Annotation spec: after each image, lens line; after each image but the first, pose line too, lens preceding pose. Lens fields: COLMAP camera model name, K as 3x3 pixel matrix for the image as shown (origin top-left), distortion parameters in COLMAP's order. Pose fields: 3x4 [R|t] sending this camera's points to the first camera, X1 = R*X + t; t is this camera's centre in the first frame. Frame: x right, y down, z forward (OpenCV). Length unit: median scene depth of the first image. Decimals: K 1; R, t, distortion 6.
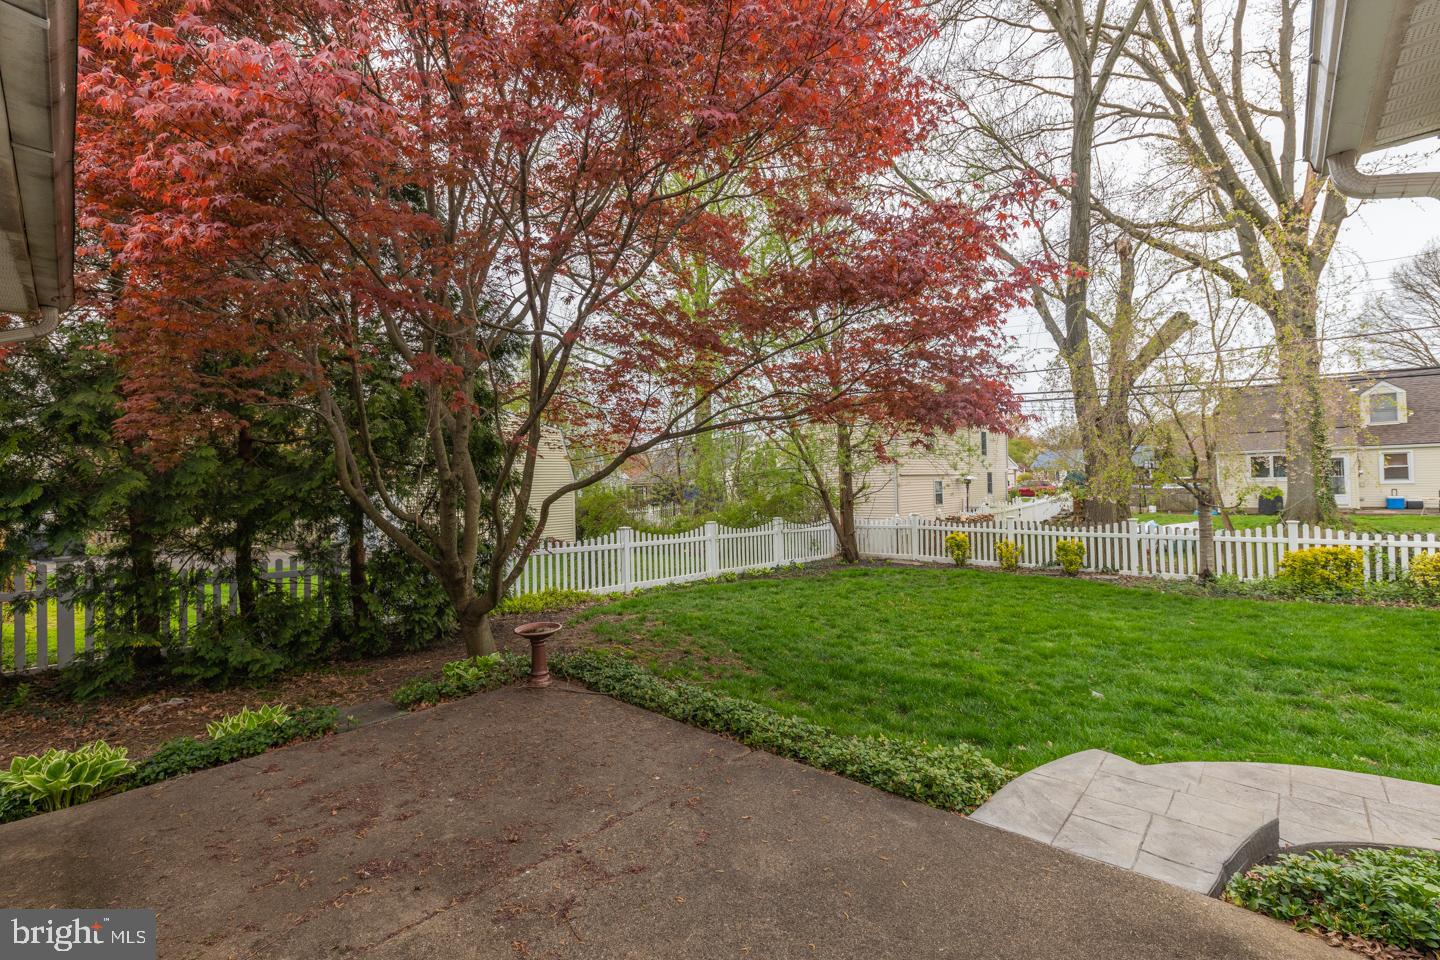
lens RADIAL K [[589.9, 0, 710.6], [0, 589.9, 479.4], [0, 0, 1]] dist [0.013120, -0.000099]
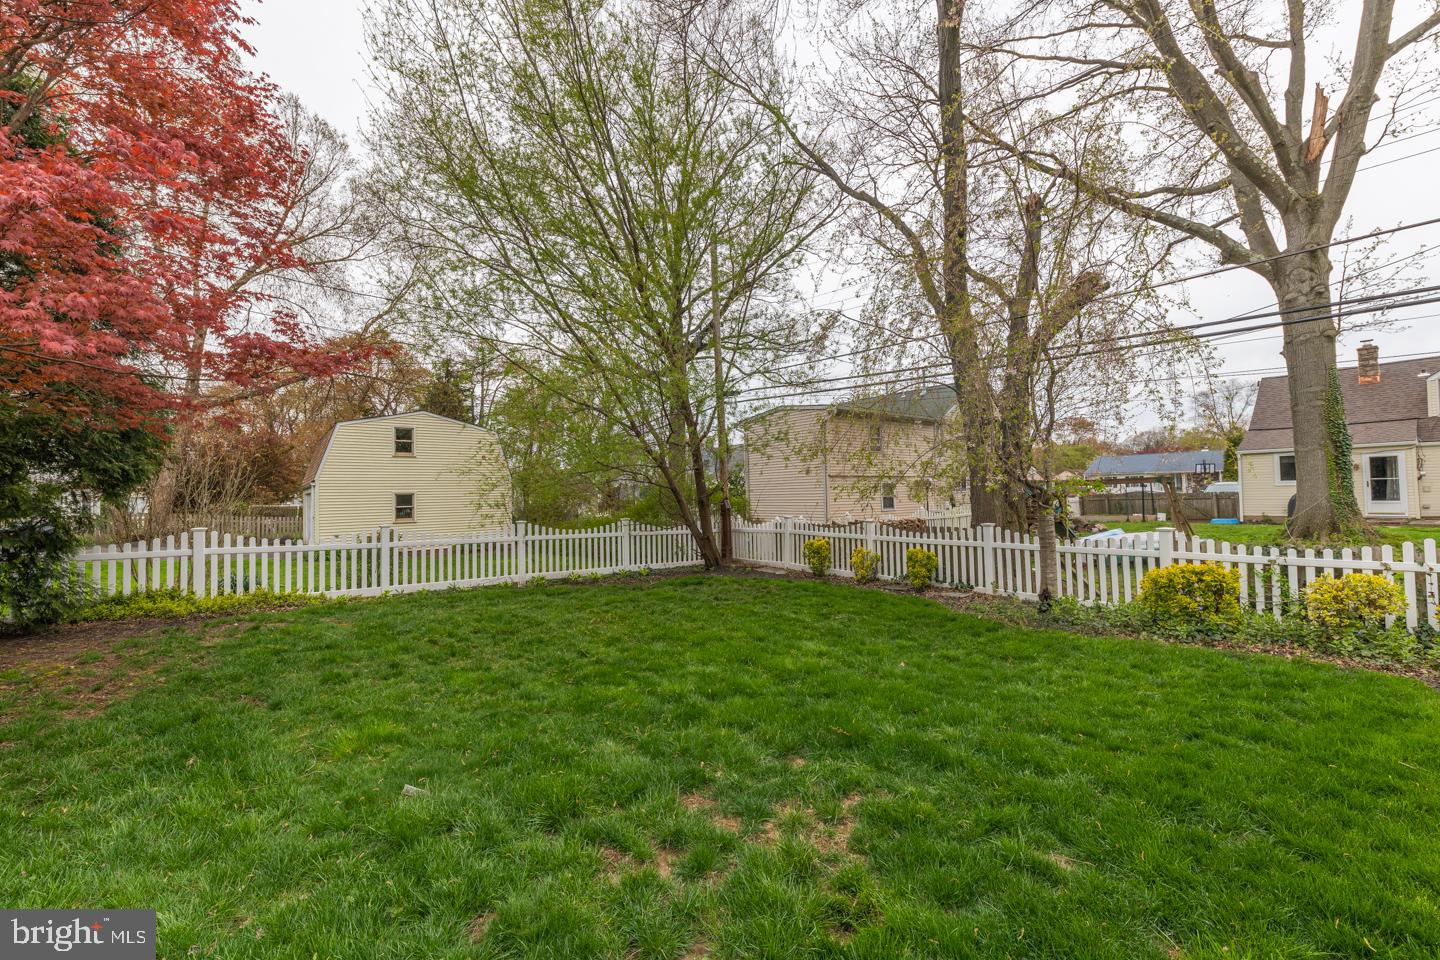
lens RADIAL K [[542.8, 0, 727.4], [0, 542.8, 483.3], [0, 0, 1]] dist [0.014588, -0.000819]
pose [[0.991255, 0.003942, -0.131899, 0.405368], [-0.005040, 0.999955, -0.007998, 0.017998], [0.131861, 0.008593, 0.991231, 0.198676]]
